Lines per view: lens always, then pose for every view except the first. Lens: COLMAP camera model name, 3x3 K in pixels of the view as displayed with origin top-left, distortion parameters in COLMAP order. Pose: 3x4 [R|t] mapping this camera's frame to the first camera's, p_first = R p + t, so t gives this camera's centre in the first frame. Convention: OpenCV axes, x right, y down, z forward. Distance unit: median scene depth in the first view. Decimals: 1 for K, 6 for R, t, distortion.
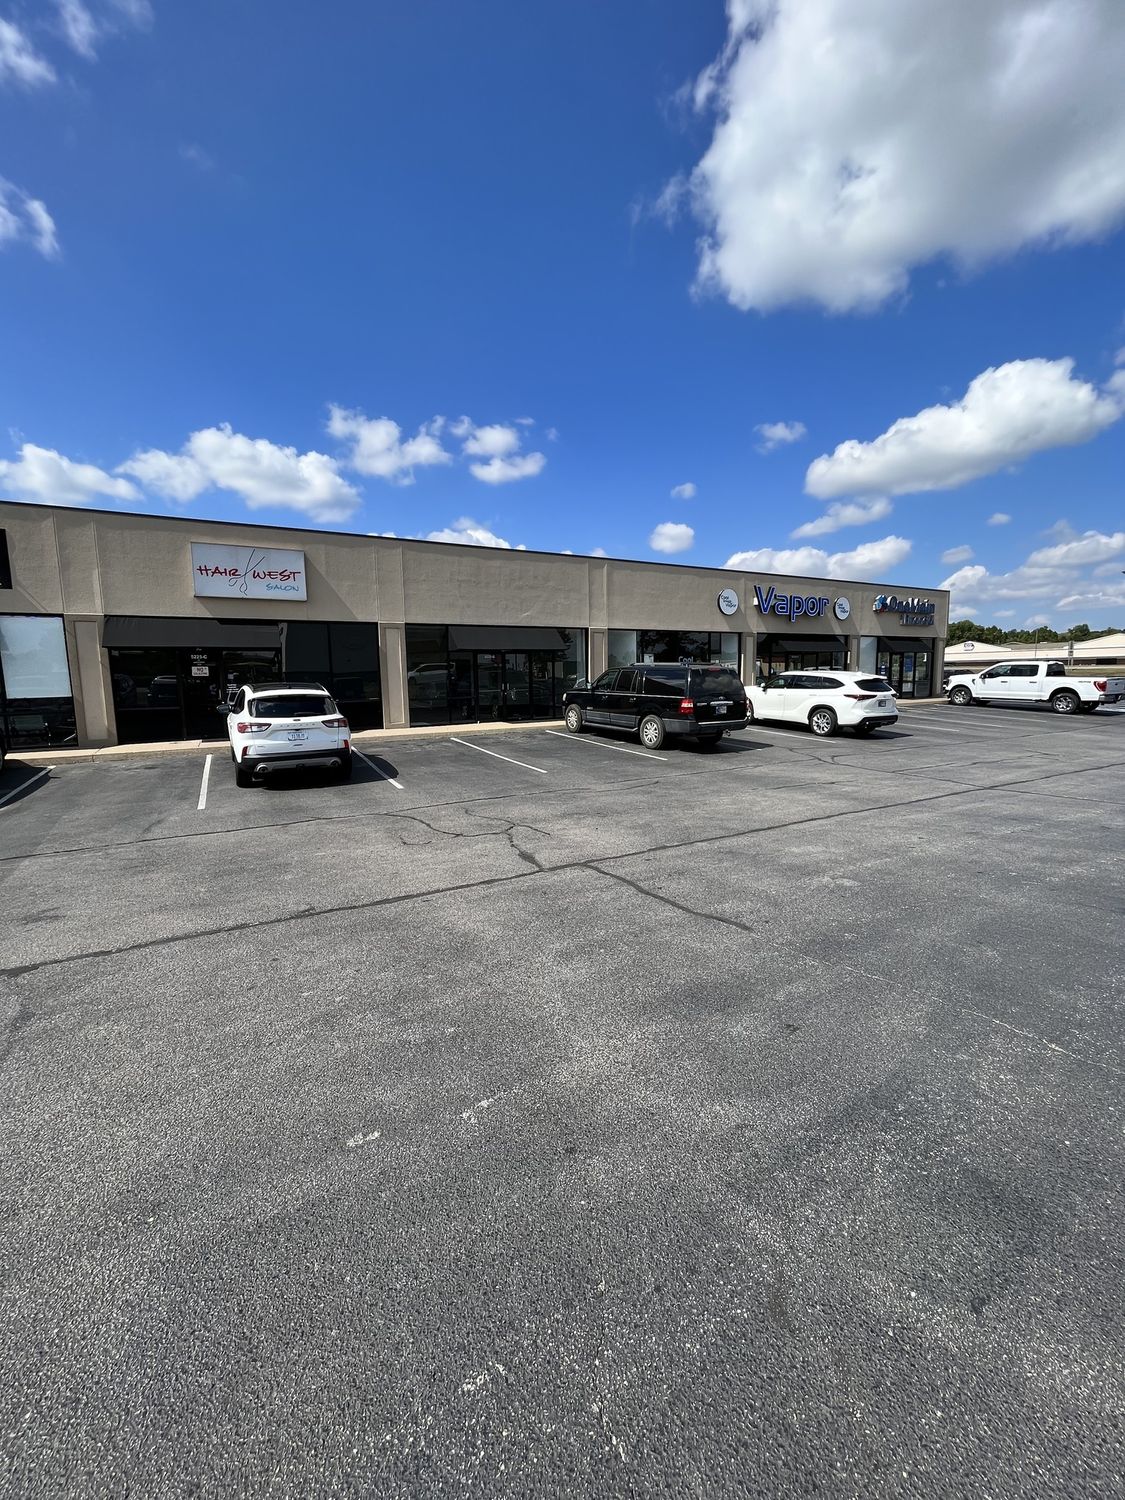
lens RADIAL K [[608.3, 0, 565.0], [0, 608.3, 780.7], [0, 0, 1]] dist [0.002103, -0.007807]
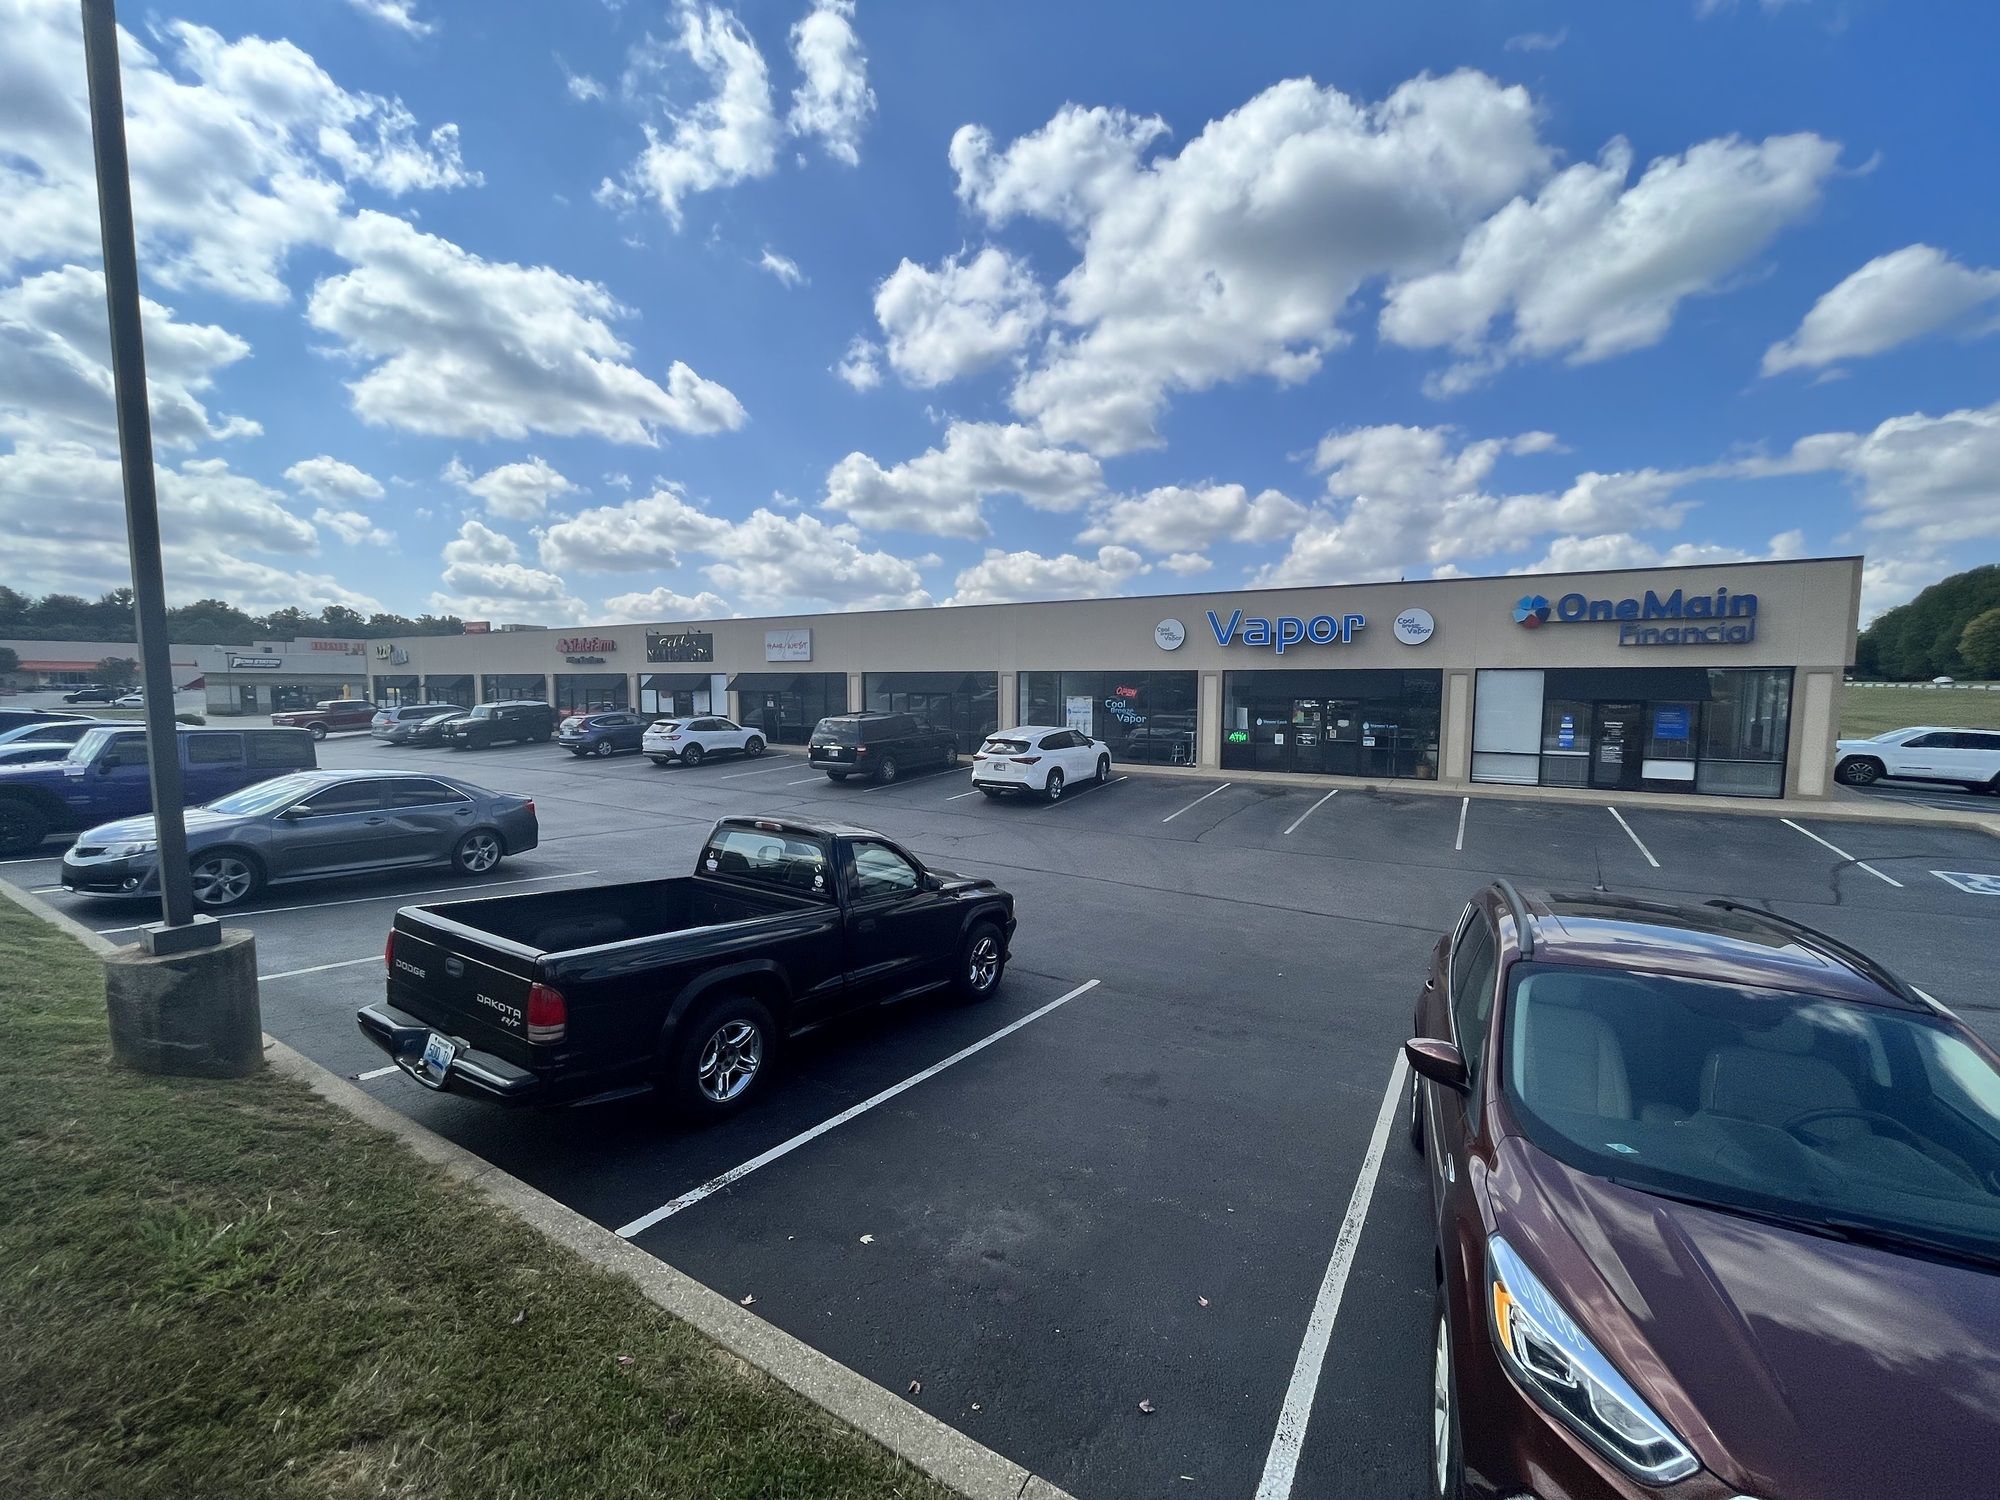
lens RADIAL K [[811.0, 0, 974.1], [0, 811.0, 744.6], [0, 0, 1]] dist [0.002103, -0.007807]
pose [[0.480054, 0.075340, -0.873998, 1.001506], [-0.166672, 0.985991, -0.006553, -0.095542], [0.861260, 0.148817, 0.485885, 0.268315]]
